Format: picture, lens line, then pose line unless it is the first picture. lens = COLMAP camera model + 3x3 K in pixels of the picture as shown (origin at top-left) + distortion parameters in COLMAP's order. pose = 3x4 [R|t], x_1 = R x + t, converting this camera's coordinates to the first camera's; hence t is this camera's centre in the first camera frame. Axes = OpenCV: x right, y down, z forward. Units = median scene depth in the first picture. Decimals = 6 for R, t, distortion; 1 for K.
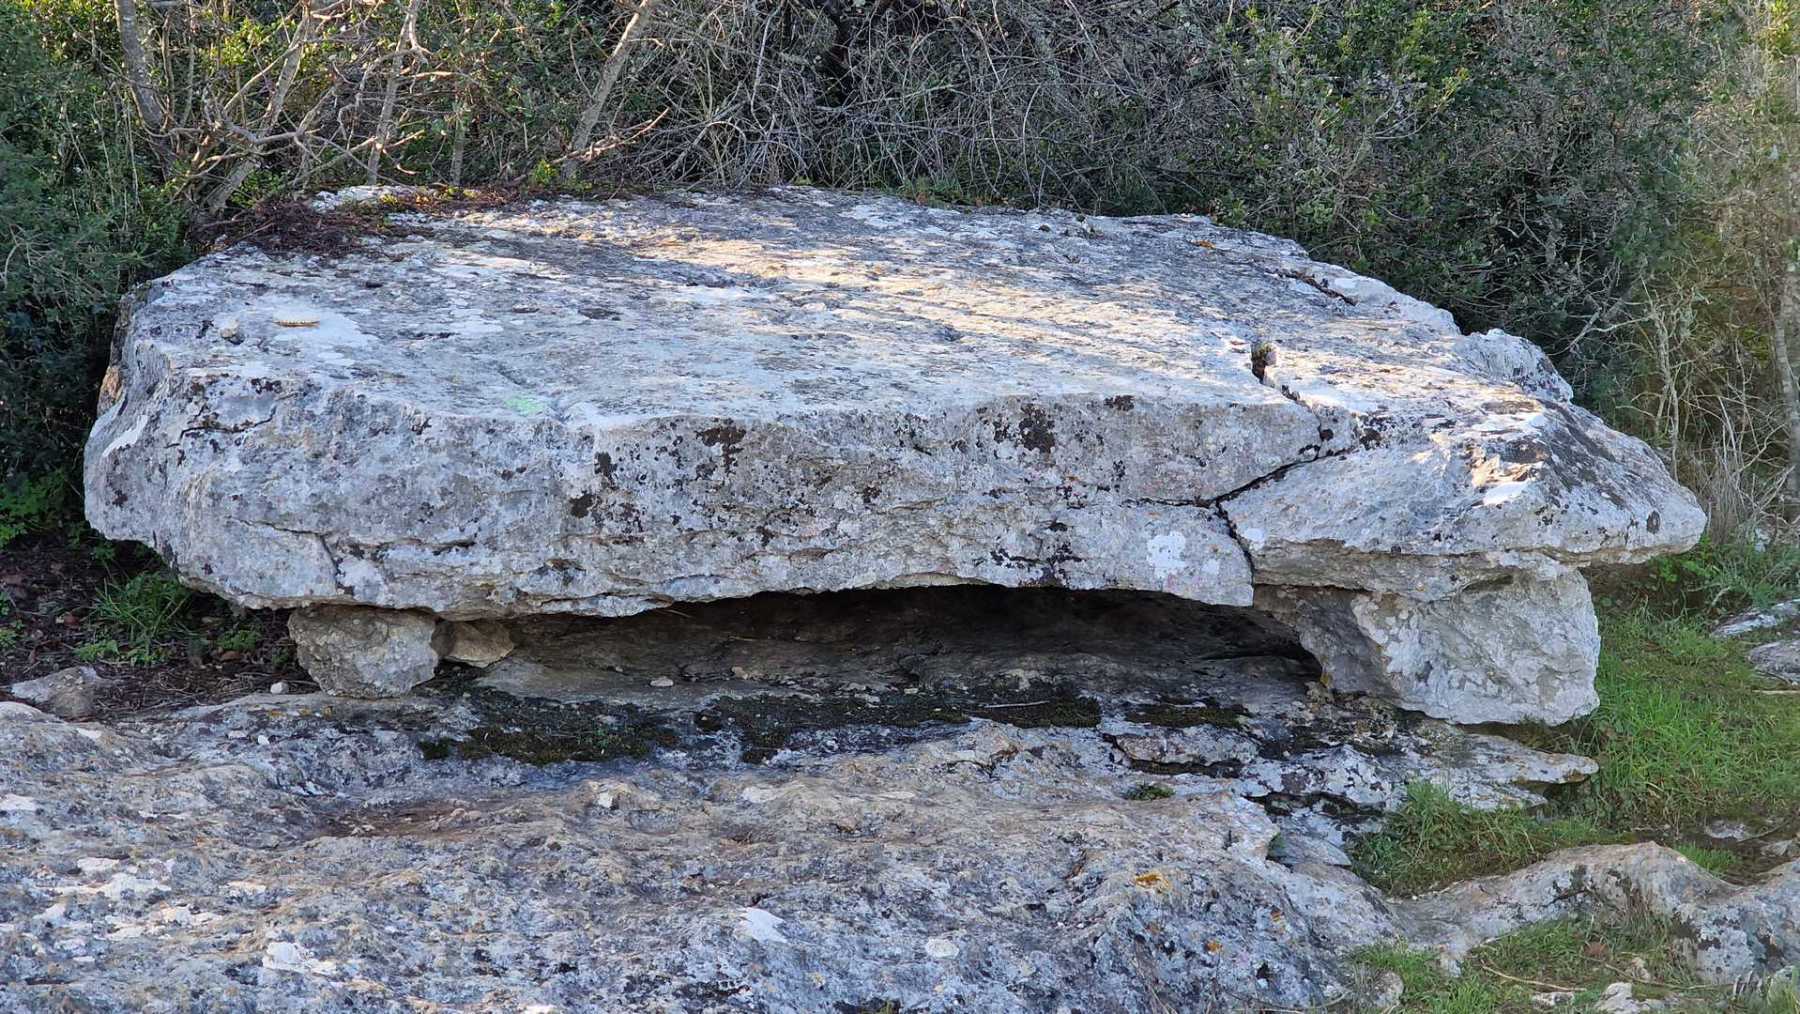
lens RADIAL K [[3643.1, 0, 899.9], [0, 3643.1, 506.6], [0, 0, 1]] dist [0.083693, 0.000000]
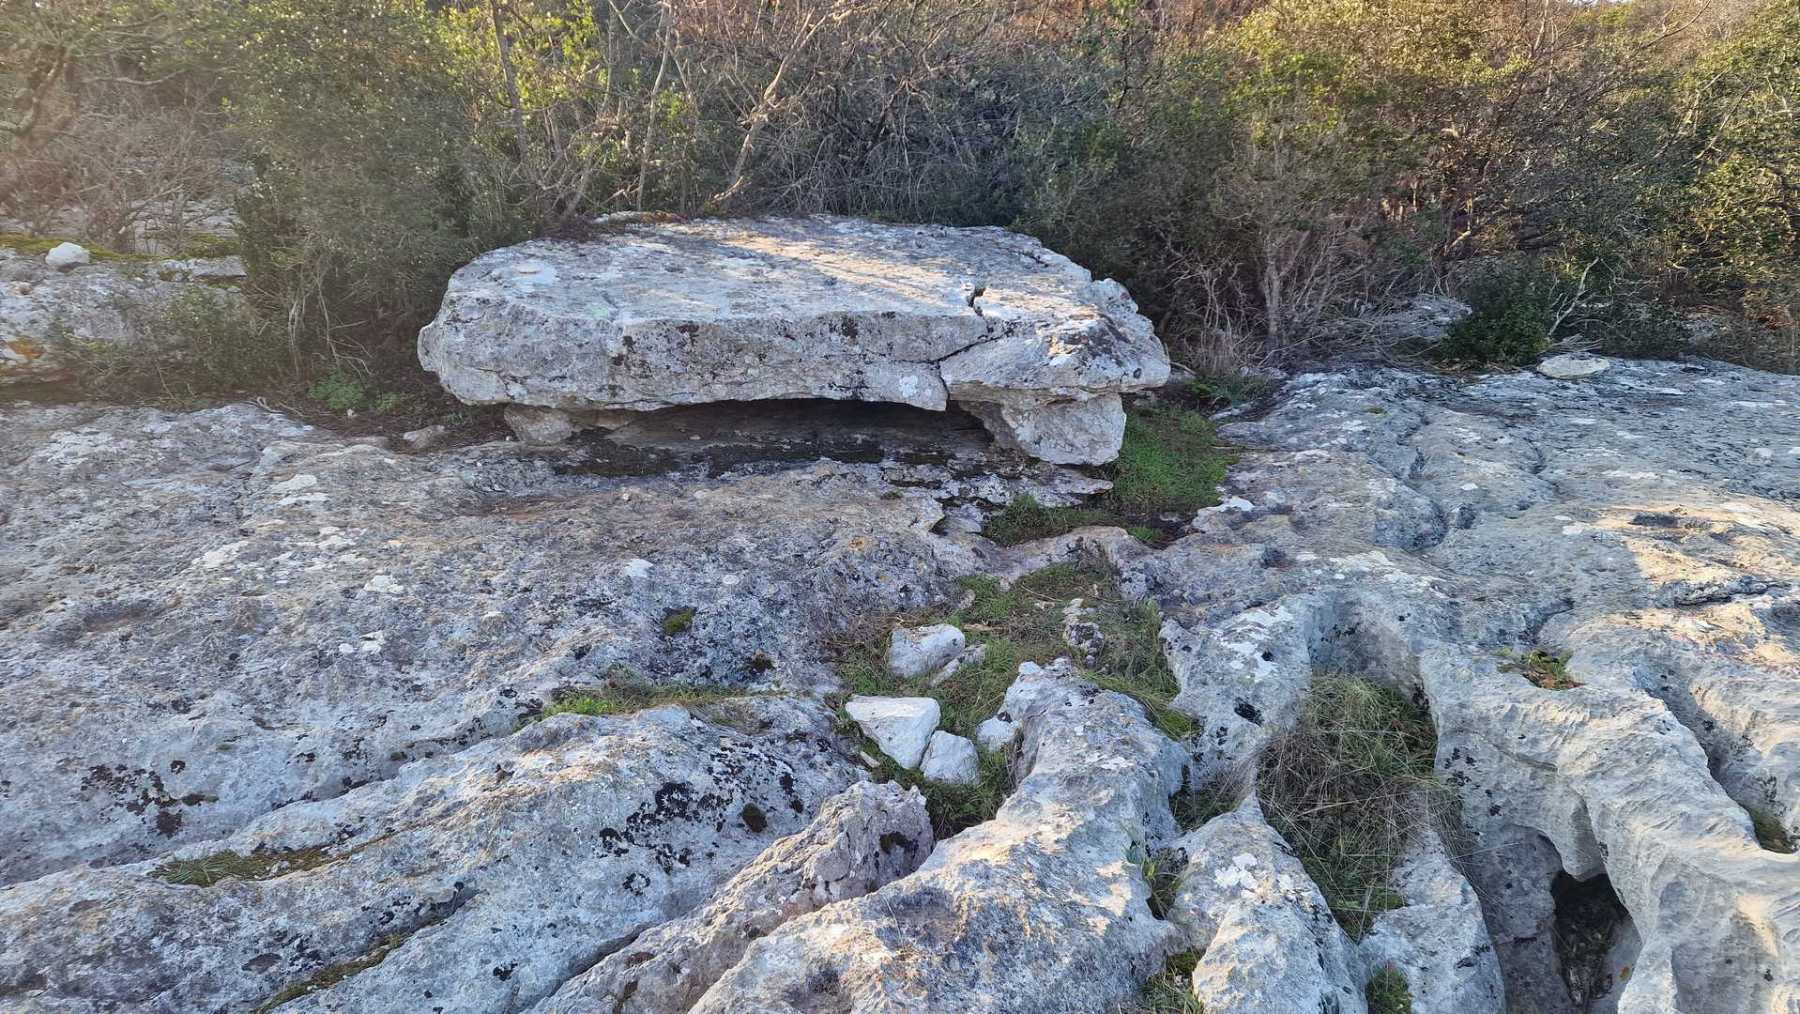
lens RADIAL K [[1263.9, 0, 901.4], [0, 1263.9, 508.6], [0, 0, 1]] dist [0.144032, -0.001887]
pose [[0.991698, 0.028445, -0.125405, 0.168003], [-0.011373, 0.990807, 0.134801, -0.016254], [0.128087, -0.132256, 0.982905, 0.251671]]
